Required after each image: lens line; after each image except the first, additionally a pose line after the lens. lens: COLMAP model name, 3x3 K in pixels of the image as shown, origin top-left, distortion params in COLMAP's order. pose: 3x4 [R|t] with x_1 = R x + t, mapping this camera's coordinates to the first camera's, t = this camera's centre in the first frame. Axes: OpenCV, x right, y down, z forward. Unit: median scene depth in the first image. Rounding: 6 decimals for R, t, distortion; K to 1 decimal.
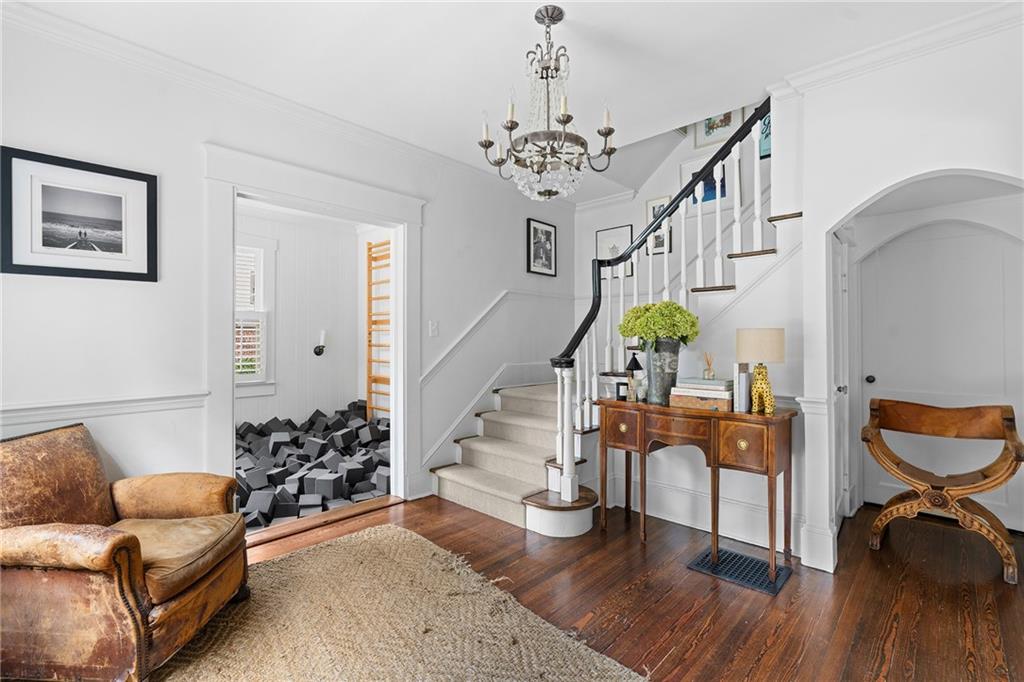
lens RADIAL K [[467.9, 0, 513.1], [0, 467.9, 339.7], [0, 0, 1]] dist [-0.005888, 0.000842]
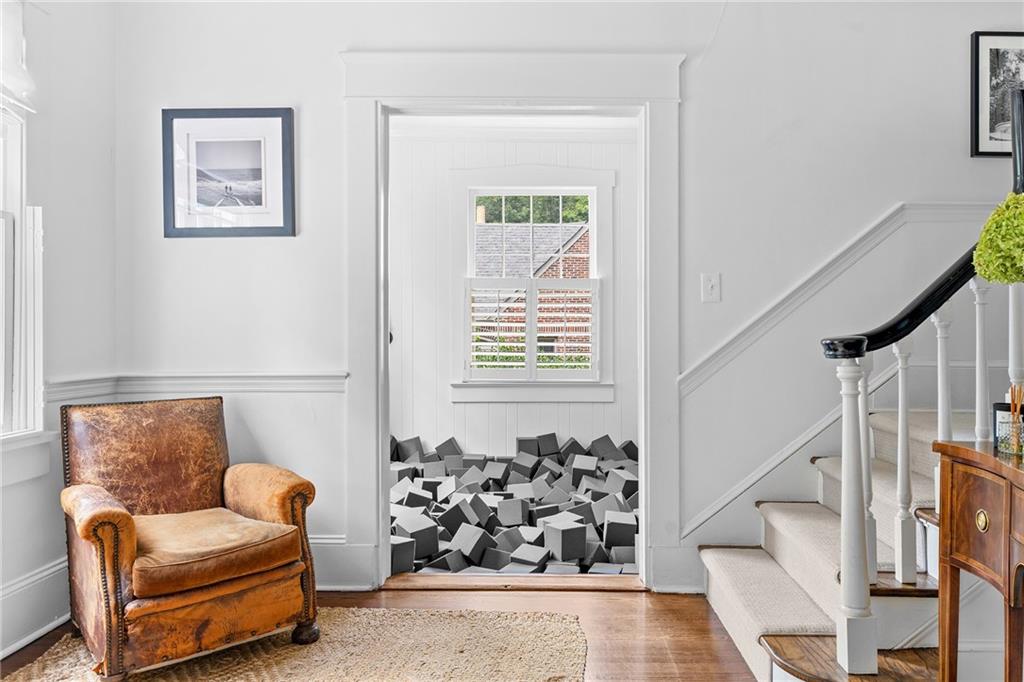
lens RADIAL K [[769.1, 0, 513.9], [0, 769.1, 338.0], [0, 0, 1]] dist [0.002037, -0.006084]
pose [[0.680202, 0.008677, -0.732974, 0.528509], [-0.005091, 0.999962, 0.007113, 0.047891], [0.733007, -0.001107, 0.680220, 0.372707]]
